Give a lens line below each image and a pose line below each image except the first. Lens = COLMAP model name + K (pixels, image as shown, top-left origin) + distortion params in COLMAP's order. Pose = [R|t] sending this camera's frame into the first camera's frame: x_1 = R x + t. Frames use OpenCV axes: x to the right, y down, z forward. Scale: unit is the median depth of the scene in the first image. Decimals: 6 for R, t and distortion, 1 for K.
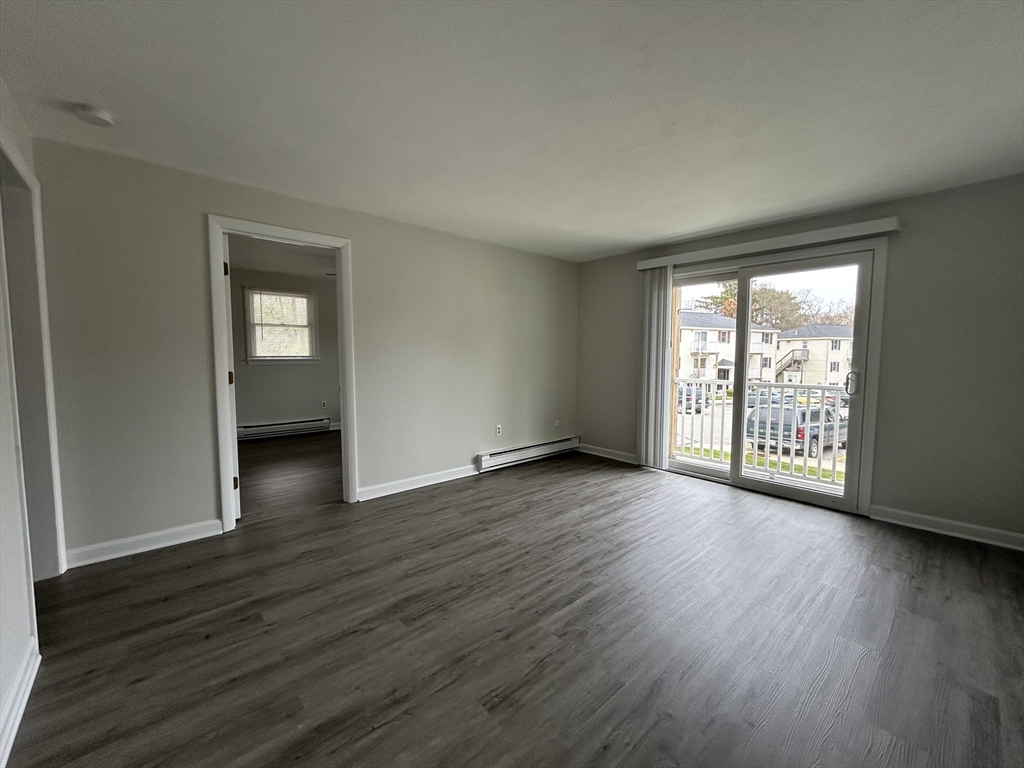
lens RADIAL K [[415.8, 0, 509.6], [0, 415.8, 385.0], [0, 0, 1]] dist [-0.012074, -0.000077]
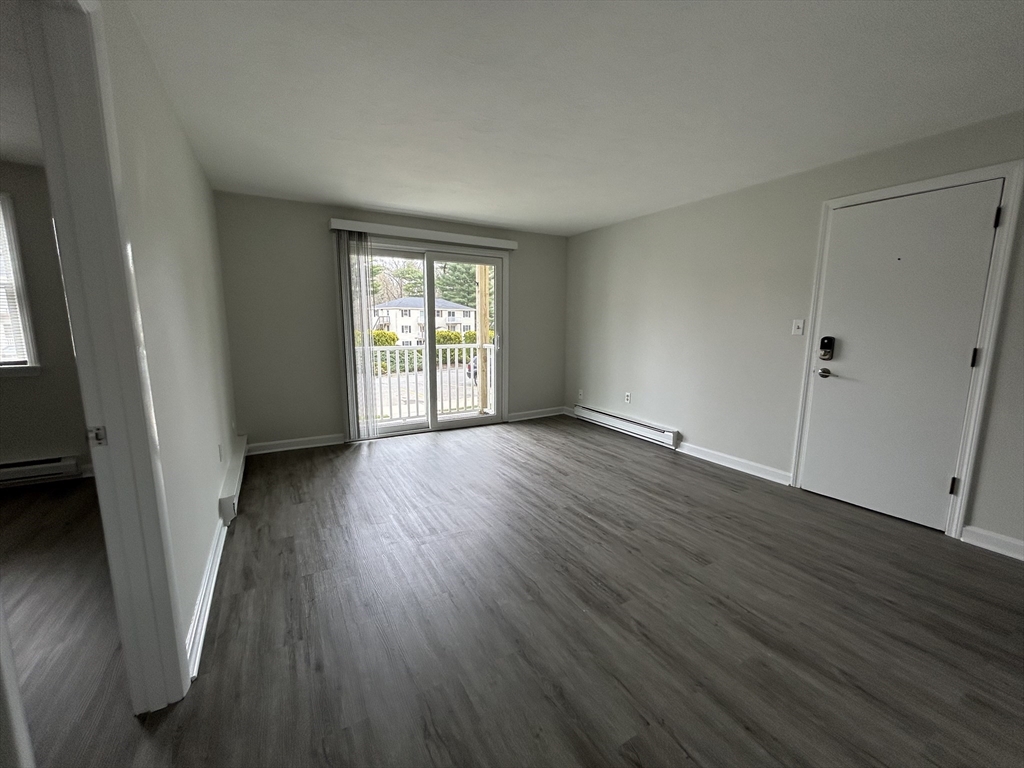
lens RADIAL K [[415.8, 0, 509.6], [0, 415.8, 385.0], [0, 0, 1]] dist [-0.012074, -0.000077]
pose [[0.196089, -0.156173, 0.968070, -0.791525], [0.067692, 0.987037, 0.145521, -0.076381], [-0.978247, 0.036995, 0.204118, 0.686212]]
